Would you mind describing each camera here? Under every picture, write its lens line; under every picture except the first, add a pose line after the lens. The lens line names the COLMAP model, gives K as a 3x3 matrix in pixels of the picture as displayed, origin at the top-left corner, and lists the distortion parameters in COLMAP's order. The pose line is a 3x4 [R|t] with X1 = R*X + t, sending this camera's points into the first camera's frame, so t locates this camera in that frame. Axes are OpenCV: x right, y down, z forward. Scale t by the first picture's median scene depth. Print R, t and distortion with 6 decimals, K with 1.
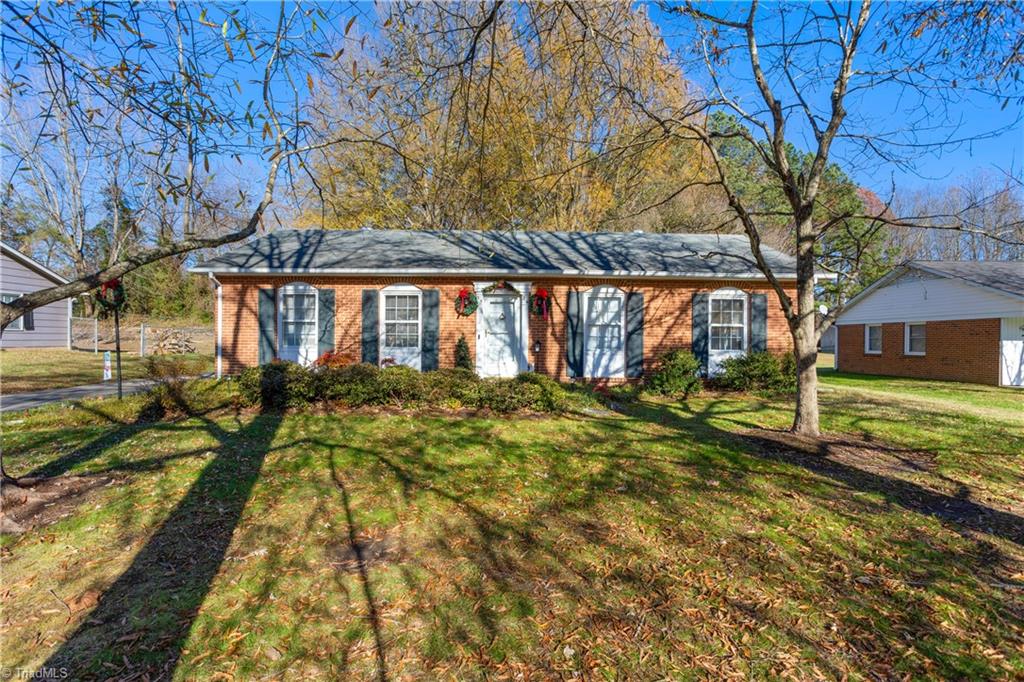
lens RADIAL K [[507.6, 0, 513.9], [0, 507.6, 331.3], [0, 0, 1]] dist [-0.038410, 0.000746]
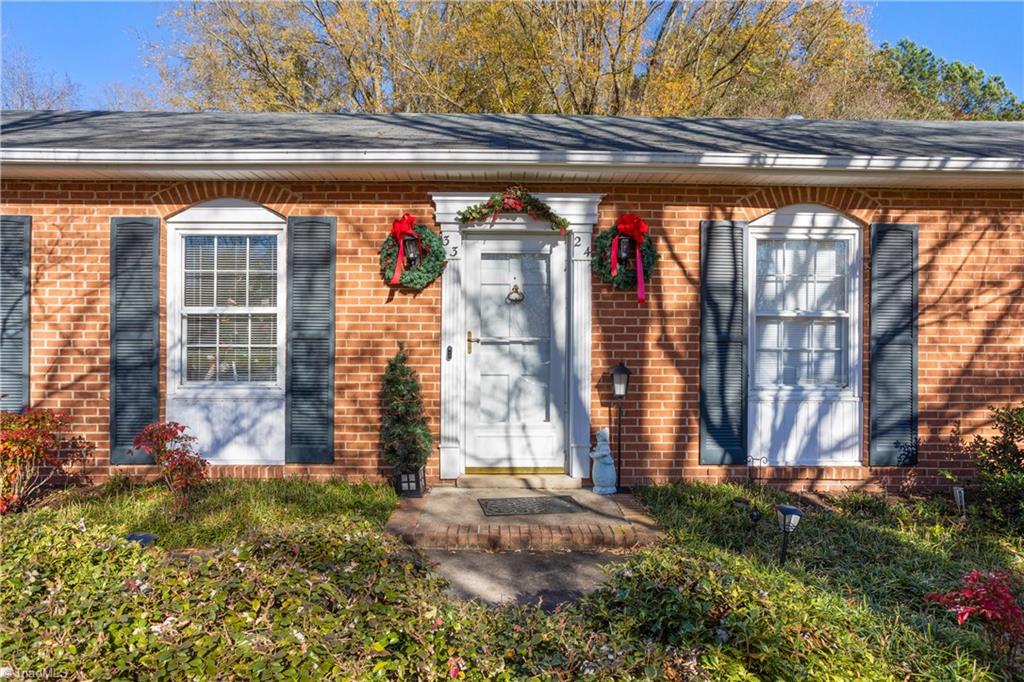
lens RADIAL K [[674.5, 0, 516.9], [0, 674.5, 341.0], [0, 0, 1]] dist [-0.004467, 0.001361]
pose [[0.999863, -0.004052, 0.016046, -0.030588], [0.003955, 0.999974, 0.006064, 0.000579], [-0.016070, -0.006000, 0.999853, 0.535226]]
